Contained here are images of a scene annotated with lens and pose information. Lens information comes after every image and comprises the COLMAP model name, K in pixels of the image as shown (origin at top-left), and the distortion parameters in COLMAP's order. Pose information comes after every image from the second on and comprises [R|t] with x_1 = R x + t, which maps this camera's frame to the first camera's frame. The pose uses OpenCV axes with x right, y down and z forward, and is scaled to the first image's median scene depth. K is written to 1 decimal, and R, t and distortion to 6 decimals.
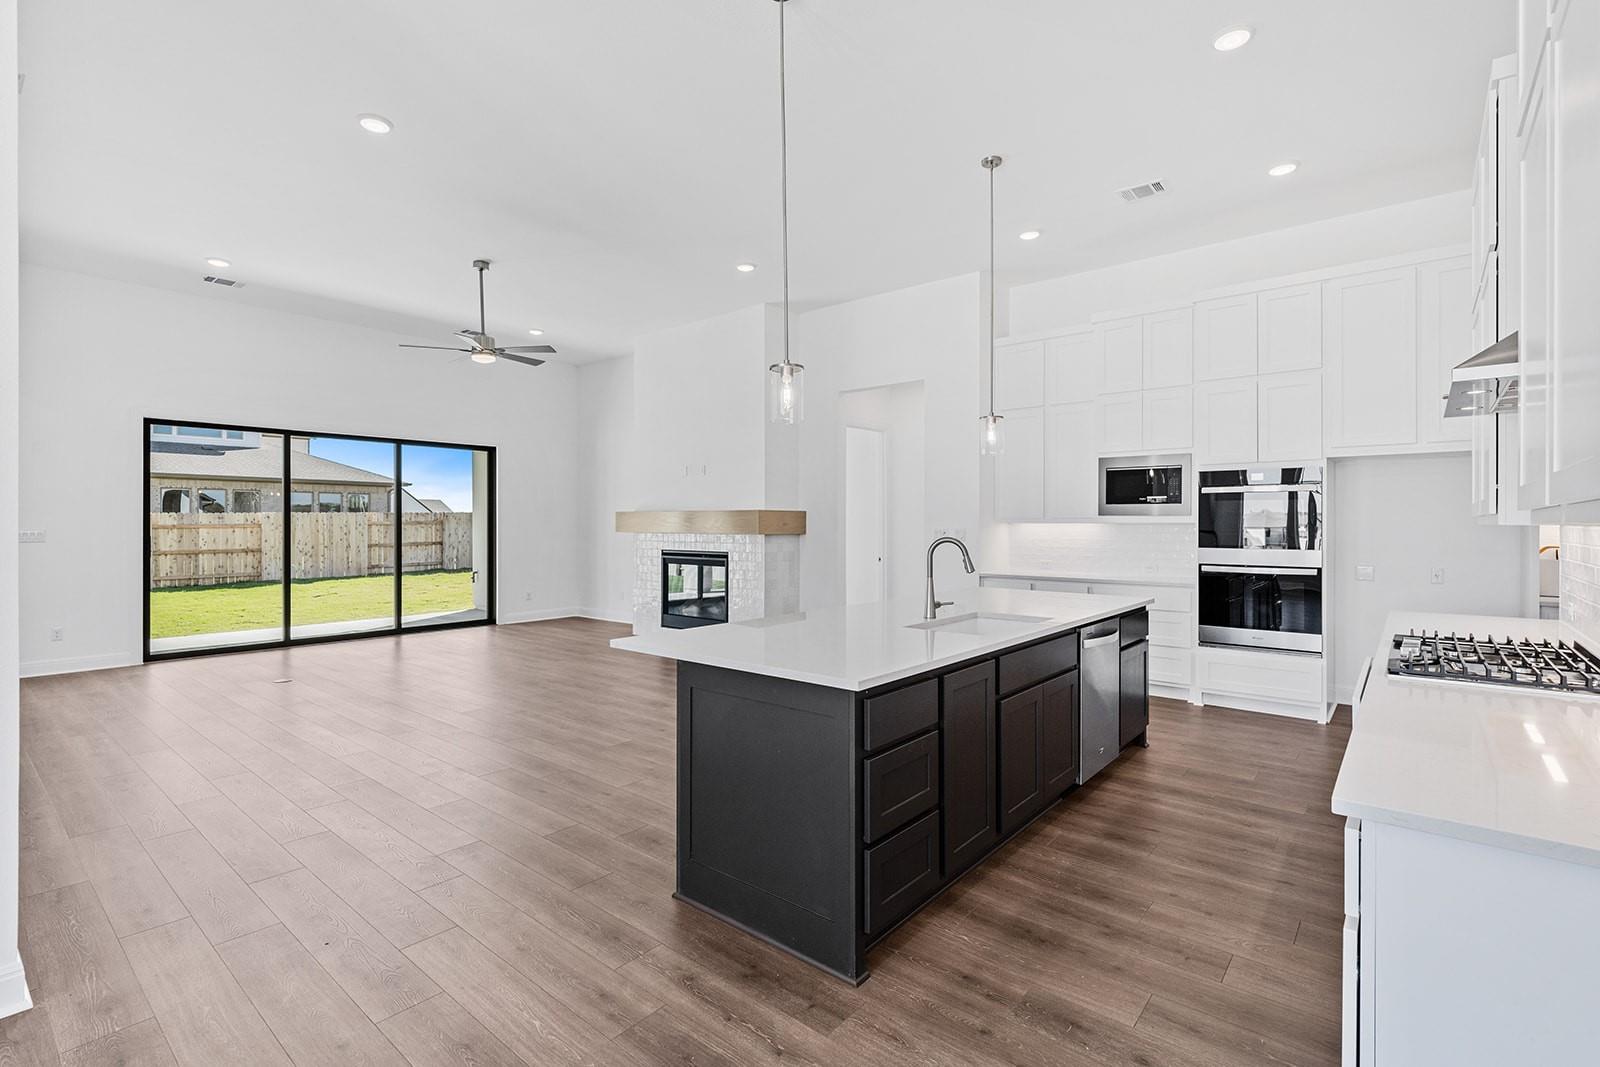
lens RADIAL K [[737.1, 0, 799.1], [0, 737.1, 525.5], [0, 0, 1]] dist [-0.000782, -0.000273]
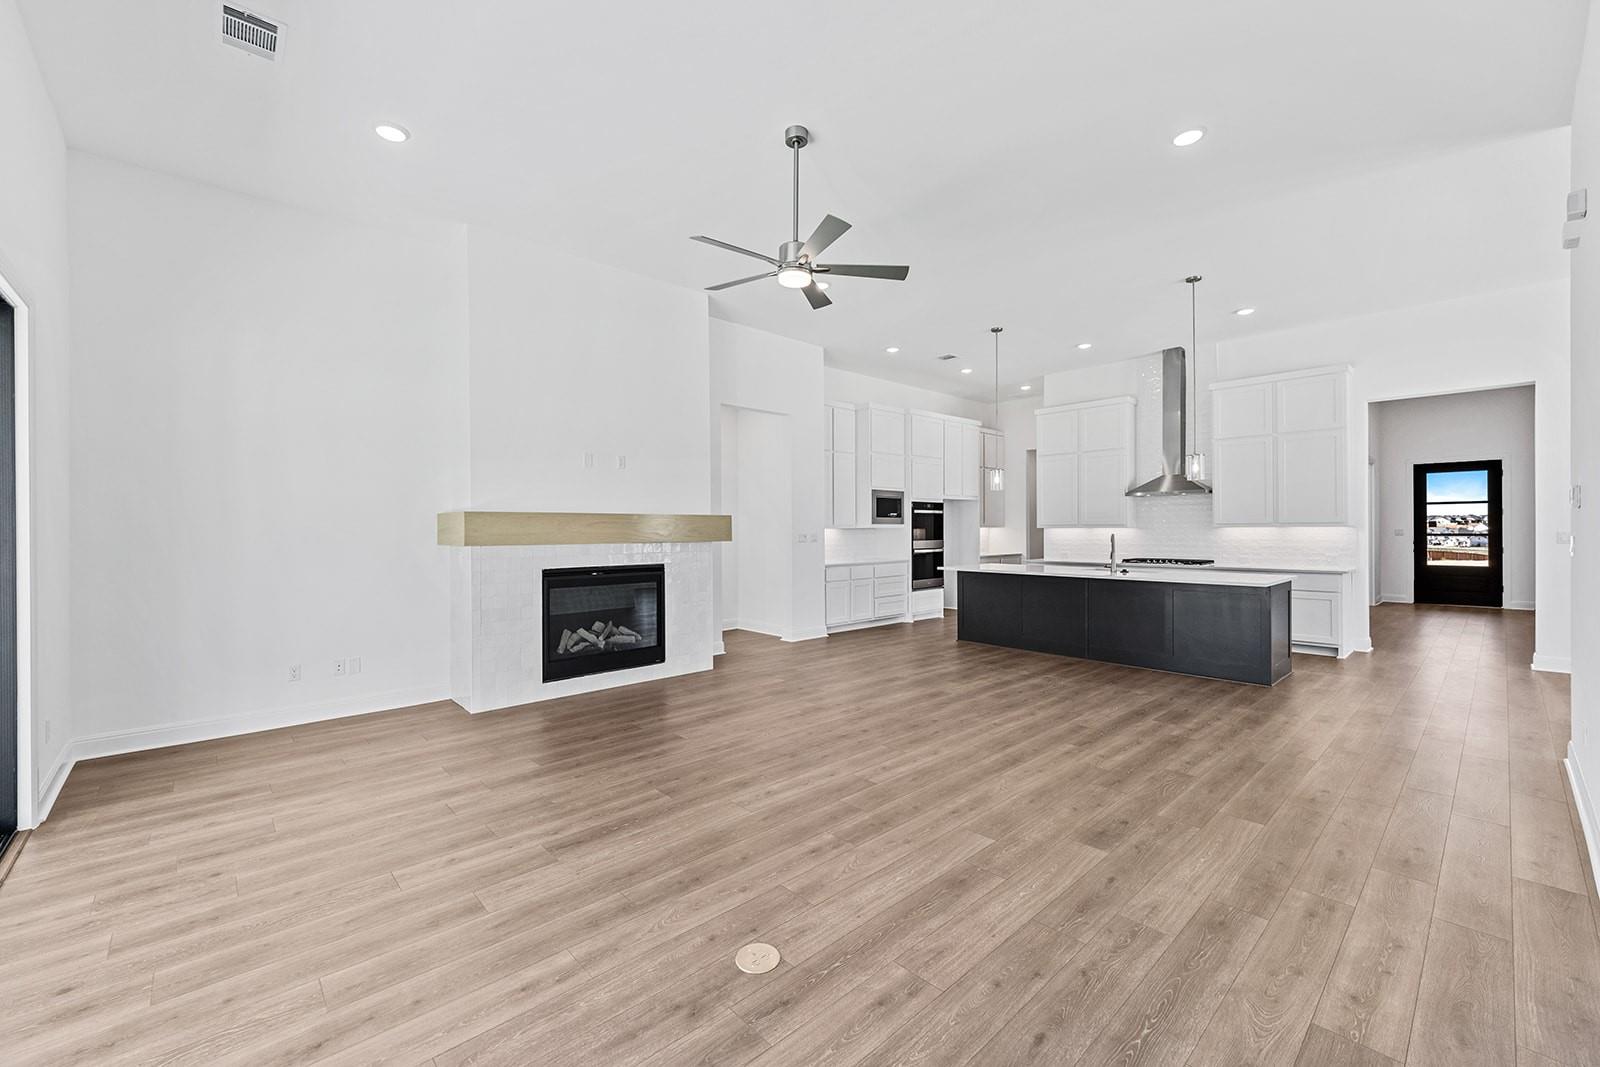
lens RADIAL K [[634.1, 0, 800.5], [0, 634.1, 531.2], [0, 0, 1]] dist [0.012685, 0.000197]
pose [[0.136813, -0.007103, 0.990571, -0.719416], [0.004584, 0.999968, 0.006537, -0.004768], [-0.990586, 0.003646, 0.136842, 0.664519]]
